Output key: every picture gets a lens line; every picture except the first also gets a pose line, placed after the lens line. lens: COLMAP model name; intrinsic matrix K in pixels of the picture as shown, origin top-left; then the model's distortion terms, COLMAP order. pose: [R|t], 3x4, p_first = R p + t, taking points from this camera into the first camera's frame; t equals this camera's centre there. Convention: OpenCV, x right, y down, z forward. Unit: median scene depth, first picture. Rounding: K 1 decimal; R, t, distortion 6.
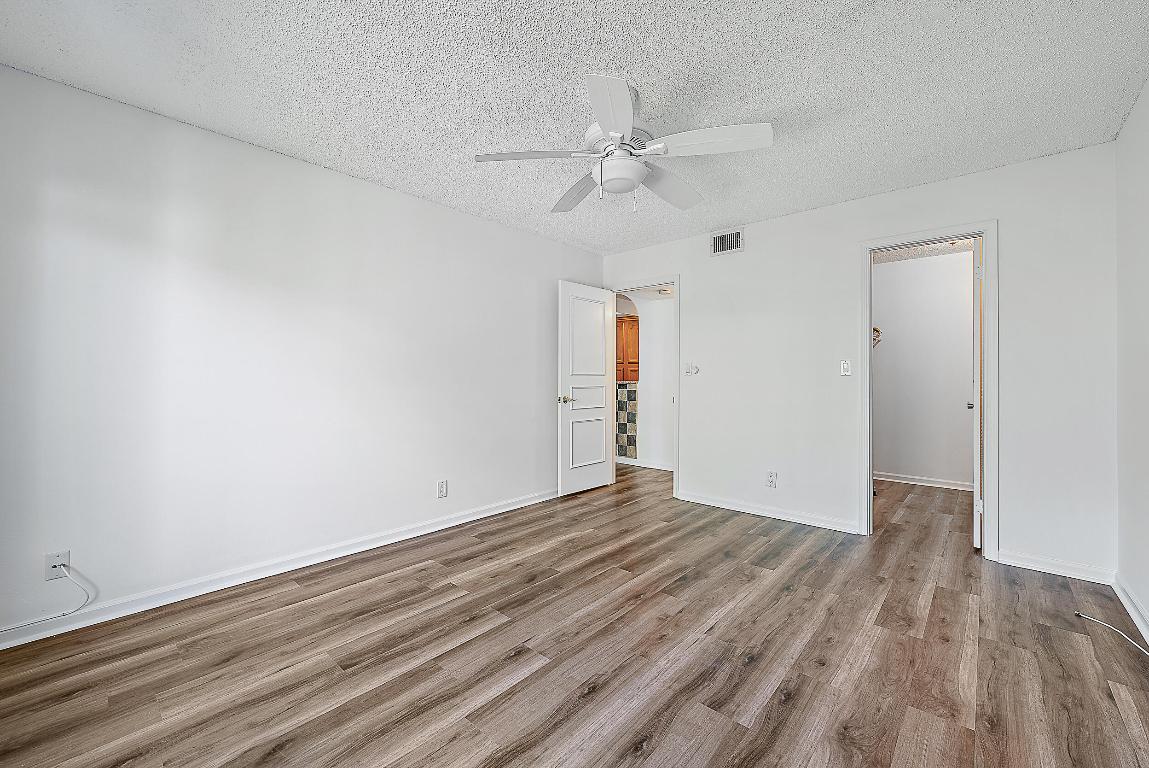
lens RADIAL K [[451.3, 0, 577.9], [0, 451.3, 378.8], [0, 0, 1]] dist [0.008763, -0.000048]
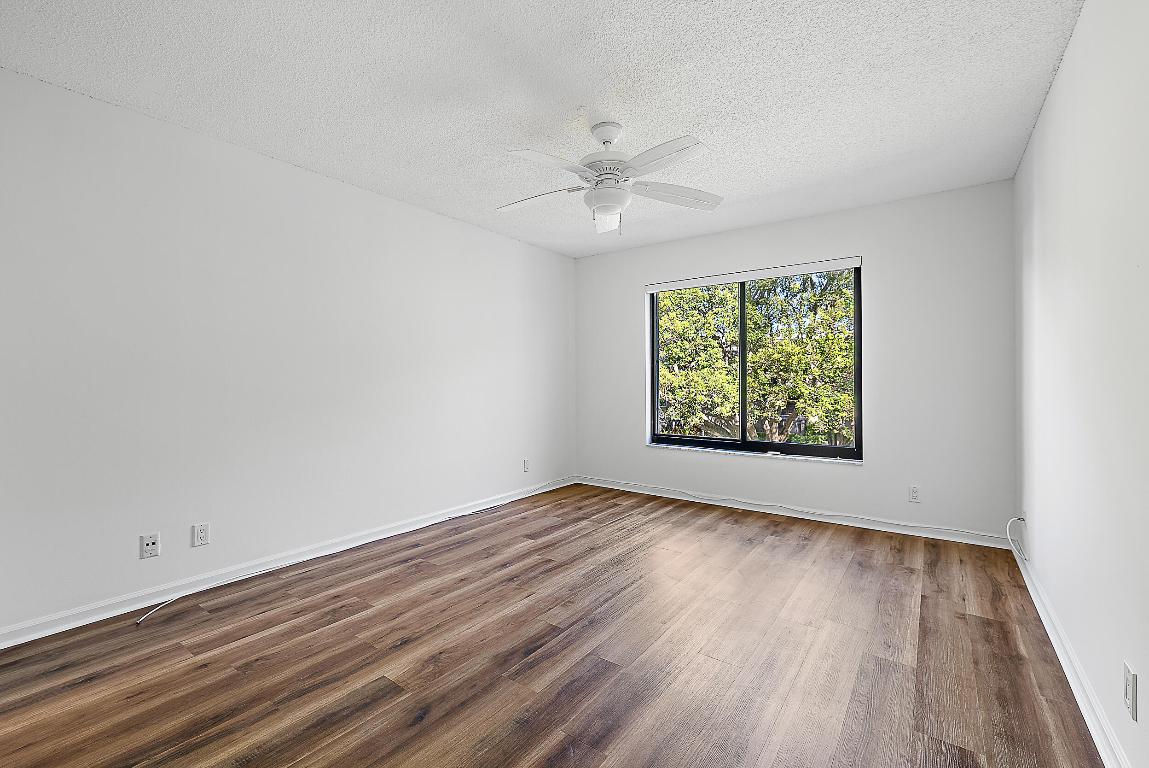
lens RADIAL K [[515.1, 0, 572.7], [0, 515.1, 381.0], [0, 0, 1]] dist [-0.001210, -0.000106]
pose [[-0.995958, -0.001096, -0.089818, 0.284417], [-0.002072, 0.999940, 0.010779, -0.008195], [0.089801, 0.010922, -0.995900, 2.184015]]
